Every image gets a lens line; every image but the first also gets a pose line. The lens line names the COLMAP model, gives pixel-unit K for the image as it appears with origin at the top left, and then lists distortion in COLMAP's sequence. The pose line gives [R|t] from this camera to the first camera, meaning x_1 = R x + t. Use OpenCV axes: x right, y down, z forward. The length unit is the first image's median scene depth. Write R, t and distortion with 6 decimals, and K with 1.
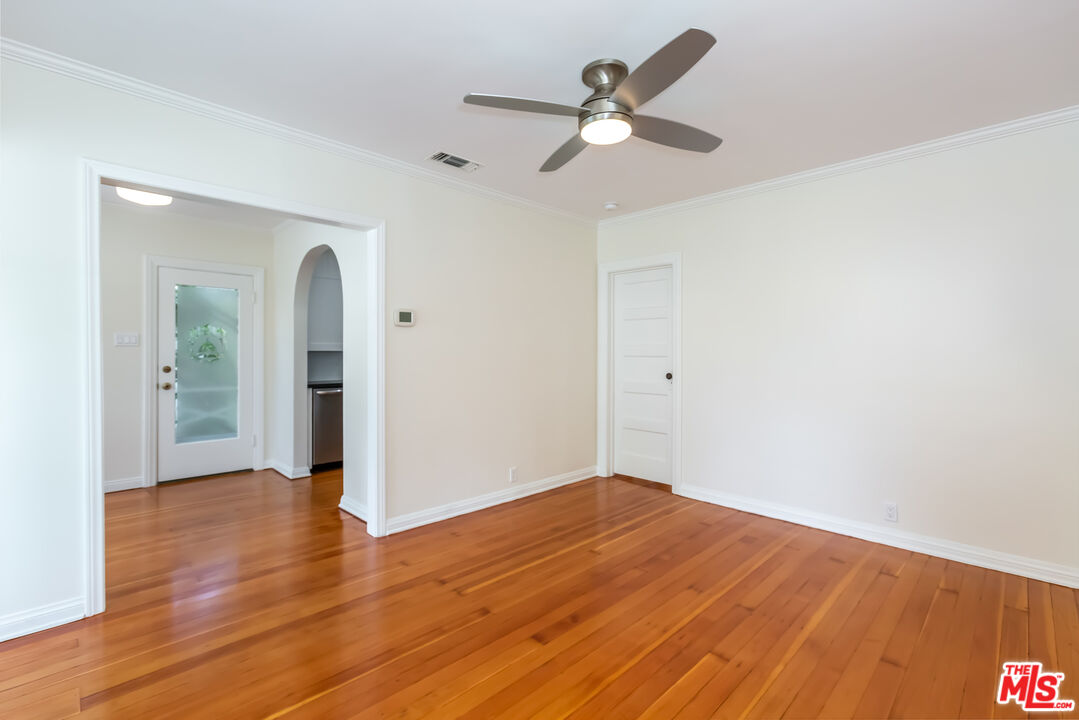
lens RADIAL K [[481.7, 0, 545.6], [0, 481.7, 355.8], [0, 0, 1]] dist [-0.019486, 0.011822]
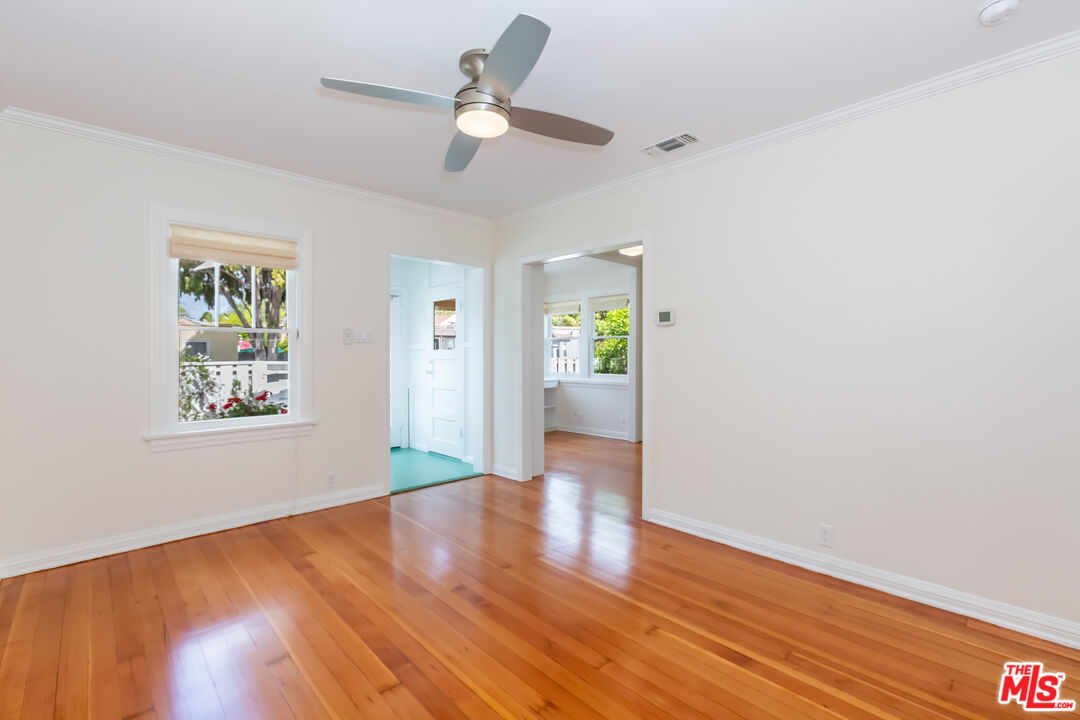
lens RADIAL K [[480.8, 0, 537.9], [0, 480.8, 355.5], [0, 0, 1]] dist [-0.019680, 0.013062]
pose [[-0.034884, 0.000991, -0.999391, 0.760283], [-0.005315, 0.999985, 0.001177, 0.001887], [0.999377, 0.005353, -0.034878, 0.795006]]
